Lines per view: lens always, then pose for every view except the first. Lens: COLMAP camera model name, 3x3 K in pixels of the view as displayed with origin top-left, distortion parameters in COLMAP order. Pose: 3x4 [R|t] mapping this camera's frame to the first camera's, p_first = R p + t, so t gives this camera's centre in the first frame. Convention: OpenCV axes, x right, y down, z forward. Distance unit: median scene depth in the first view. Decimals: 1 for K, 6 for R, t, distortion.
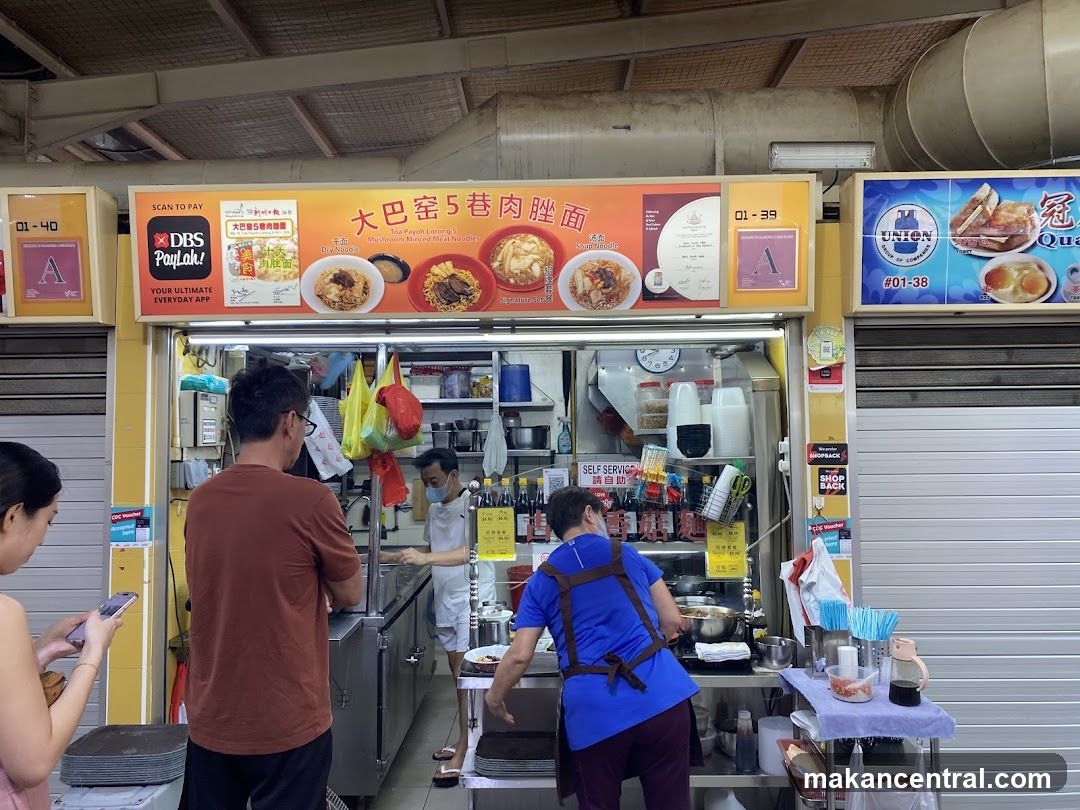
lens RADIAL K [[817.9, 0, 526.9], [0, 817.9, 402.9], [0, 0, 1]] dist [0.019188, -0.005059]
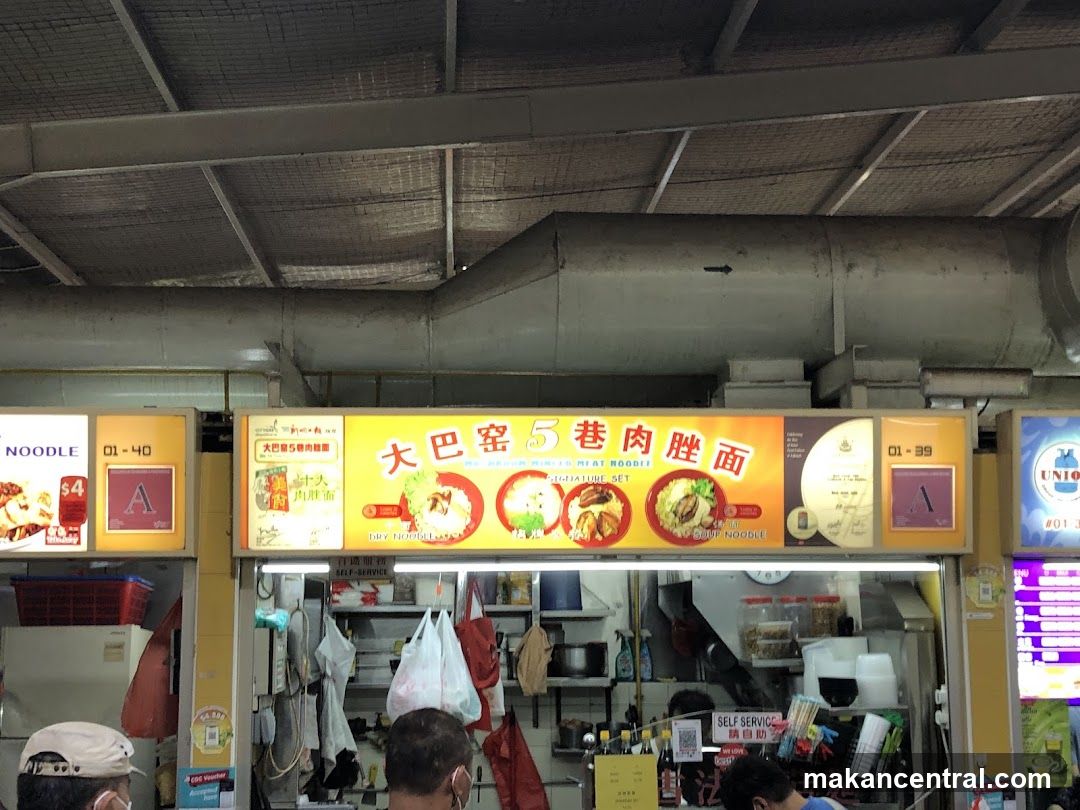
lens RADIAL K [[1482.2, 0, 538.3], [0, 1482.2, 423.0], [0, 0, 1]] dist [0.265389, -1.131474]
pose [[0.996584, 0.014936, 0.081227, -0.279820], [-0.008154, 0.996500, -0.083191, -0.110555], [-0.082186, 0.082245, 0.993218, -0.661608]]
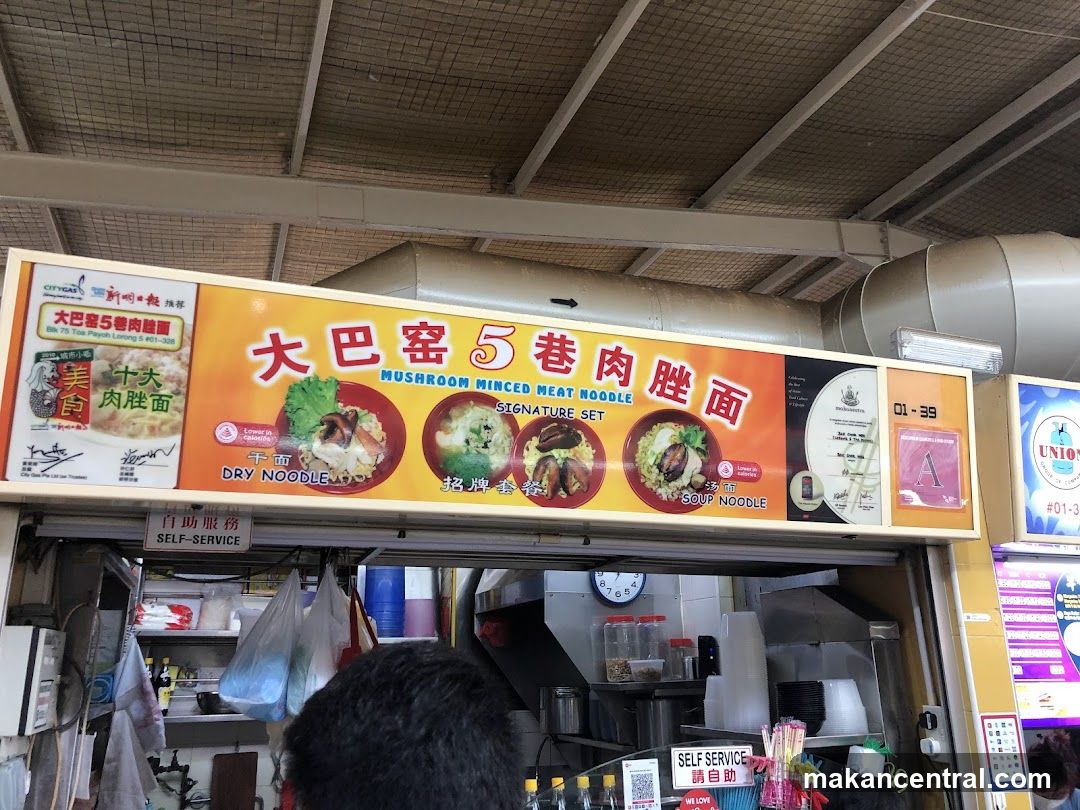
lens RADIAL K [[882.6, 0, 533.6], [0, 882.6, 392.2], [0, 0, 1]] dist [0.078553, -0.116989]
pose [[0.935606, 0.107632, 0.336239, -0.342000], [-0.019036, 0.966390, -0.256376, -0.020028], [-0.352533, 0.233466, 0.906209, 0.341222]]
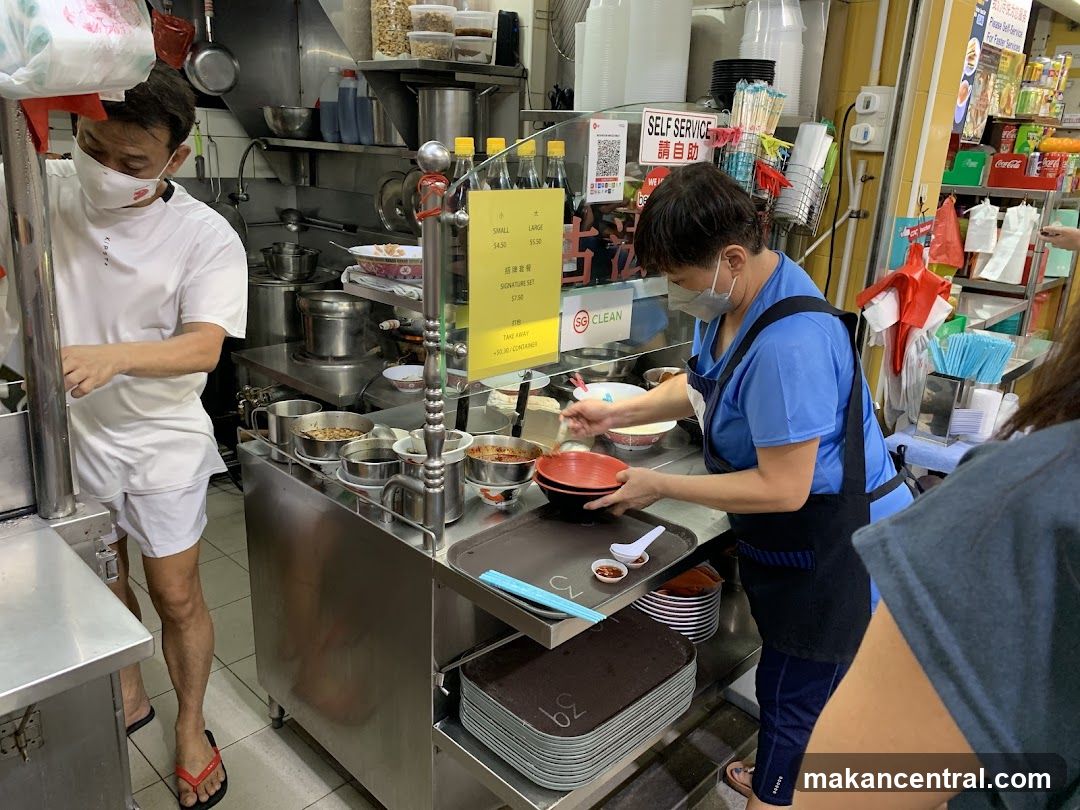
lens RADIAL K [[822.7, 0, 543.8], [0, 822.7, 424.3], [0, 0, 1]] dist [0.008114, 0.003088]
pose [[0.676304, -0.202625, 0.708206, -0.362909], [-0.089717, 0.931608, 0.352218, 0.087650], [-0.731139, -0.301744, 0.611871, 0.764841]]
